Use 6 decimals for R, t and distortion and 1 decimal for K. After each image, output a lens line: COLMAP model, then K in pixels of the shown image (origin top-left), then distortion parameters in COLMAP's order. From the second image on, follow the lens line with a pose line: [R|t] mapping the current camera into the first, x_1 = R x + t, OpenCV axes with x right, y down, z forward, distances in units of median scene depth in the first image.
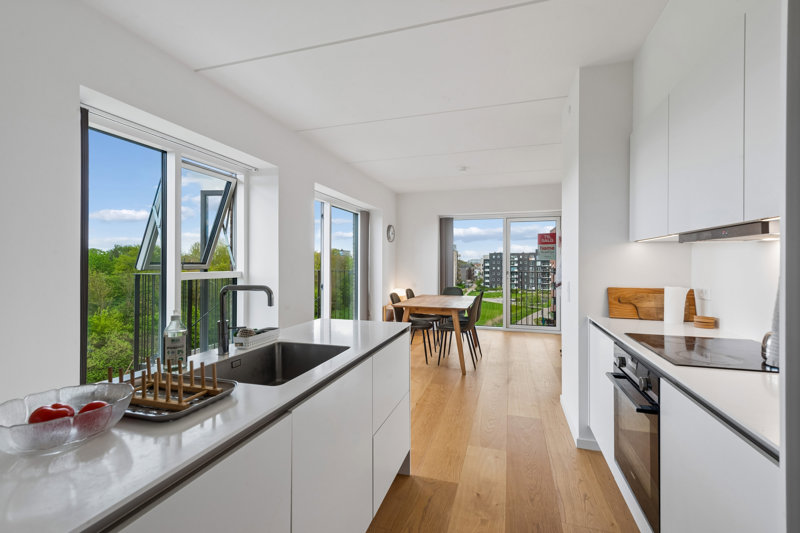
lens RADIAL K [[353.9, 0, 398.2], [0, 353.9, 263.1], [0, 0, 1]] dist [-0.000213, -0.000026]
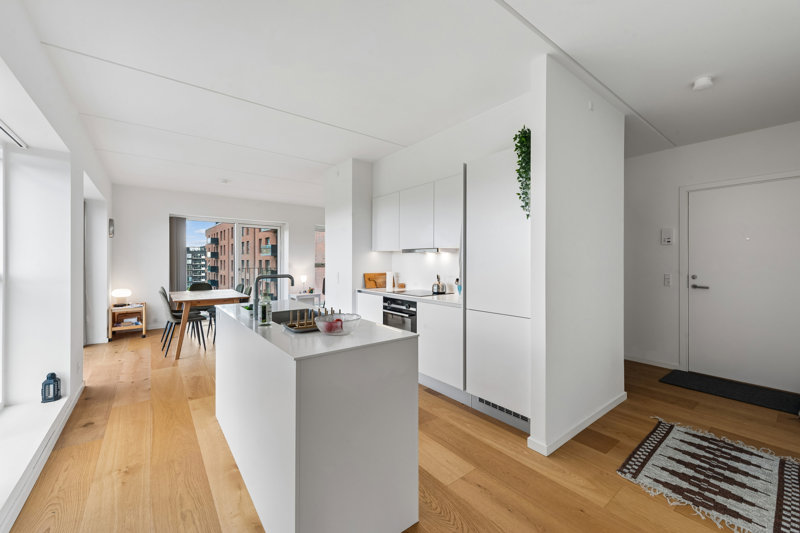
lens RADIAL K [[321.6, 0, 400.8], [0, 321.6, 259.5], [0, 0, 1]] dist [0.001075, 0.000132]
pose [[0.569920, 0.002381, 0.821697, -0.295654], [0.001688, 0.999990, -0.004069, -0.000417], [-0.821698, 0.003706, 0.569911, -0.072803]]
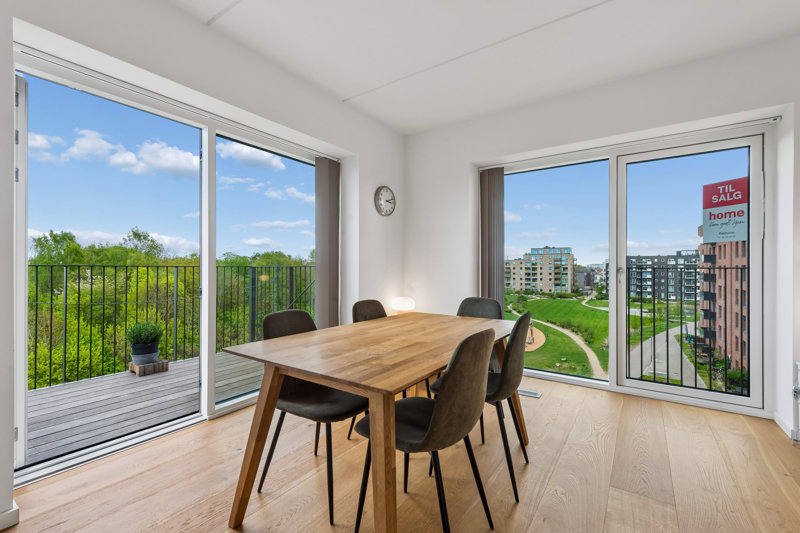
lens RADIAL K [[350.8, 0, 395.8], [0, 350.8, 269.9], [0, 0, 1]] dist [0.003051, 0.000381]
pose [[0.954352, 0.002558, -0.298674, 0.178450], [-0.000764, 0.999981, 0.006123, 0.025574], [0.298684, -0.005615, 0.954335, 0.509012]]
